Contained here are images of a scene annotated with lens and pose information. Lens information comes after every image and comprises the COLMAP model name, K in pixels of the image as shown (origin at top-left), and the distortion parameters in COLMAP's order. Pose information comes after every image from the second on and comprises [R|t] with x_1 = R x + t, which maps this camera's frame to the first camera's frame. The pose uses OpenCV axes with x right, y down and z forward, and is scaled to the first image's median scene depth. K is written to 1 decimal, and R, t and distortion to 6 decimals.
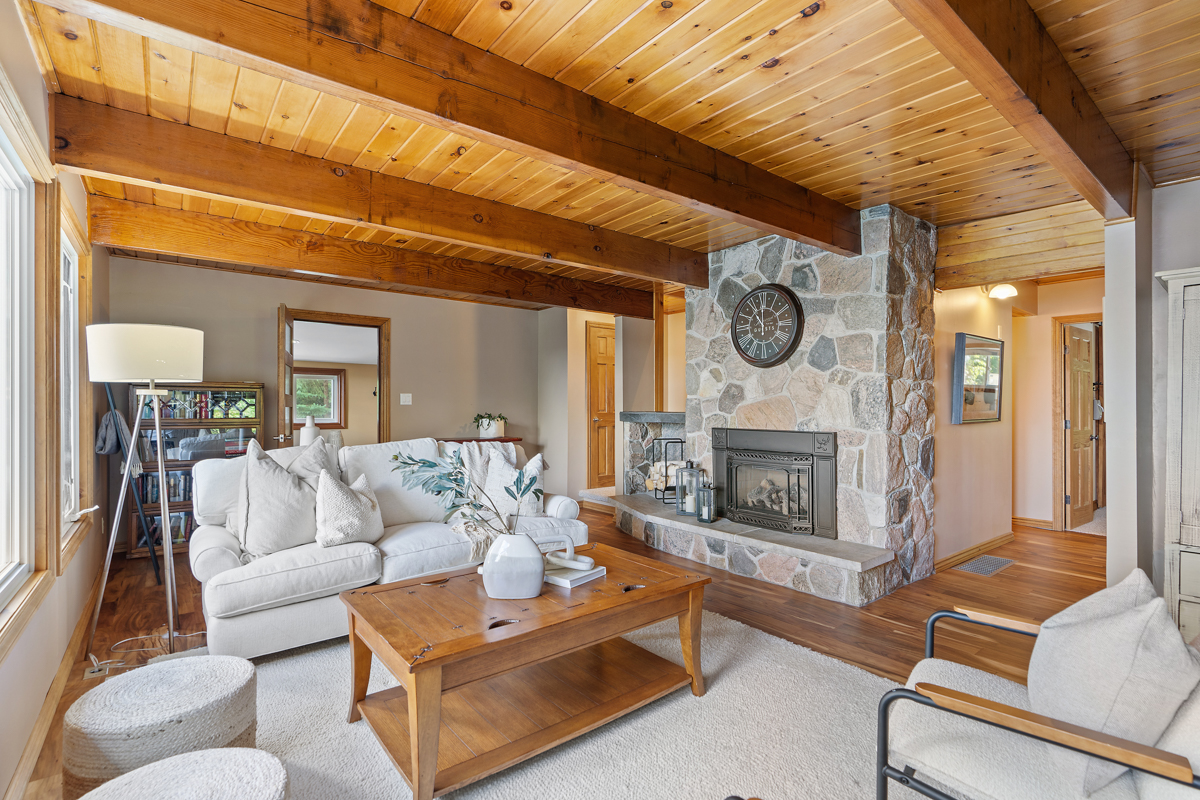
lens RADIAL K [[555.1, 0, 607.4], [0, 555.1, 401.9], [0, 0, 1]] dist [-0.014247, 0.000262]
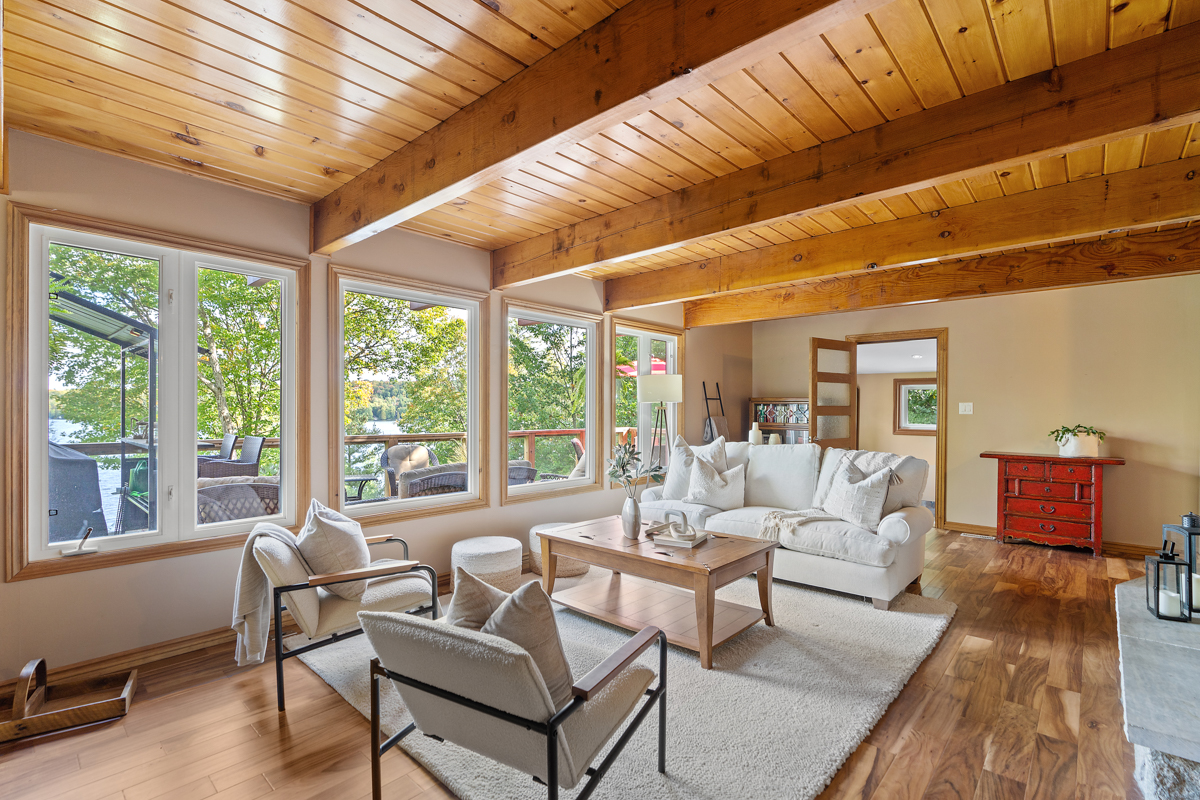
lens RADIAL K [[555.1, 0, 601.4], [0, 555.1, 409.4], [0, 0, 1]] dist [-0.014247, 0.000262]
pose [[0.149803, -0.001397, -0.988715, 0.829966], [0.005490, 0.999985, -0.000581, -0.010889], [0.988701, -0.005341, 0.149808, 0.391830]]
